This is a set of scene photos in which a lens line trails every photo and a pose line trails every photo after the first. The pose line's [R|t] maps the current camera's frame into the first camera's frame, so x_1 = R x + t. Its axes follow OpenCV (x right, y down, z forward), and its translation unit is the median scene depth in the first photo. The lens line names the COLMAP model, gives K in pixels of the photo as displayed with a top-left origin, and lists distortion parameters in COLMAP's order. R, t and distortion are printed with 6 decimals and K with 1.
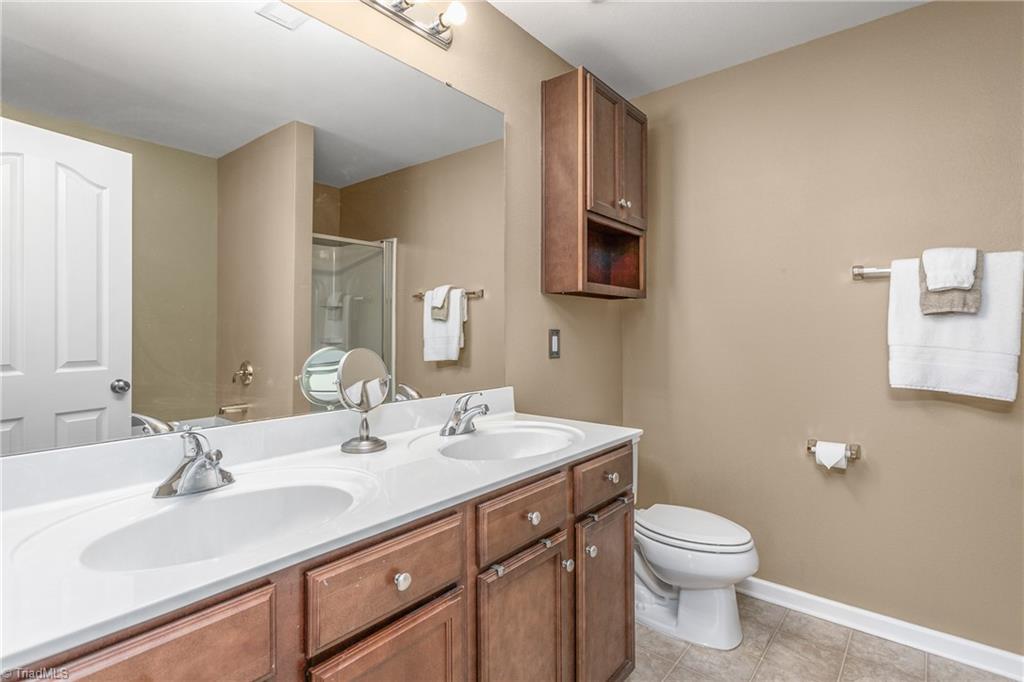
lens RADIAL K [[494.8, 0, 505.8], [0, 494.8, 335.0], [0, 0, 1]] dist [0.000376, 0.001342]
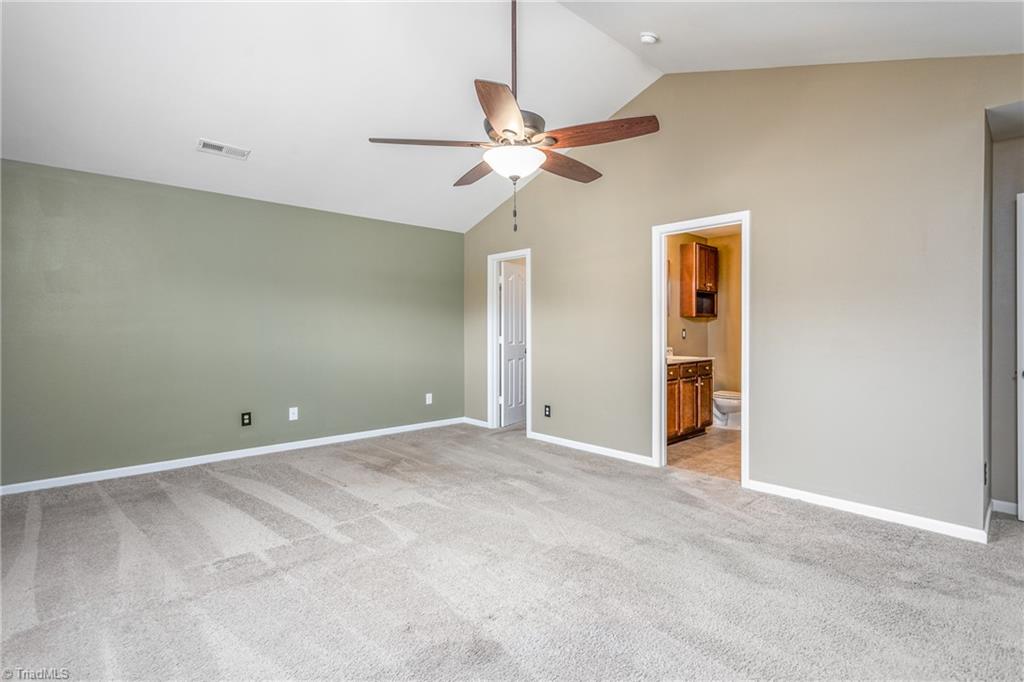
lens RADIAL K [[494.8, 0, 505.8], [0, 494.8, 335.0], [0, 0, 1]] dist [0.000376, 0.001342]
pose [[0.990340, 0.001165, -0.138659, -0.547294], [-0.000558, 0.999990, 0.004417, 0.011623], [0.138662, -0.004296, 0.990330, -2.070774]]
